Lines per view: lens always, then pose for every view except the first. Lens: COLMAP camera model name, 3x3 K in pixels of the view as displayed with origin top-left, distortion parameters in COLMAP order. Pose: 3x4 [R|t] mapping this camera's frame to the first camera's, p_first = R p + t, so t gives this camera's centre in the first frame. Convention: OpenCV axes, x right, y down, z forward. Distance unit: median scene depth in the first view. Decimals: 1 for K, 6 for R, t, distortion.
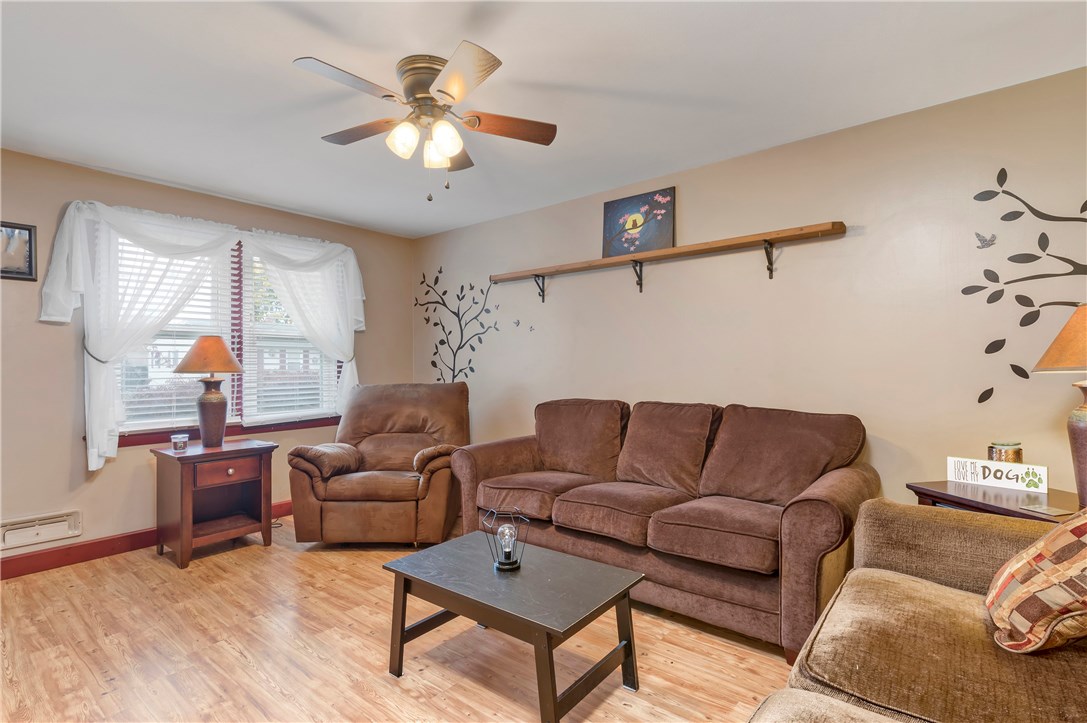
lens RADIAL K [[540.1, 0, 543.5], [0, 540.1, 361.5], [0, 0, 1]] dist [-0.007611, -0.001005]
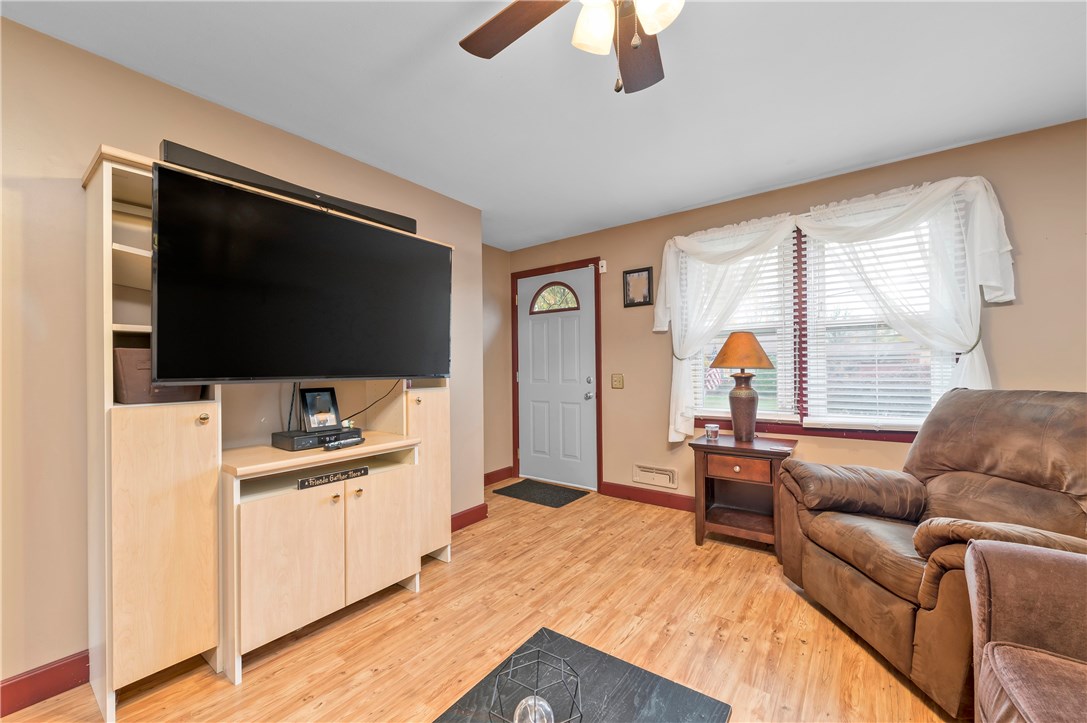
lens RADIAL K [[427.0, 0, 543.5], [0, 427.0, 361.5], [0, 0, 1]] dist [0.000011, -0.000011]
pose [[0.025785, -0.006885, -0.999644, 0.188559], [0.021571, 0.999747, -0.006329, 0.005257], [0.999435, -0.021400, 0.025927, 0.617509]]
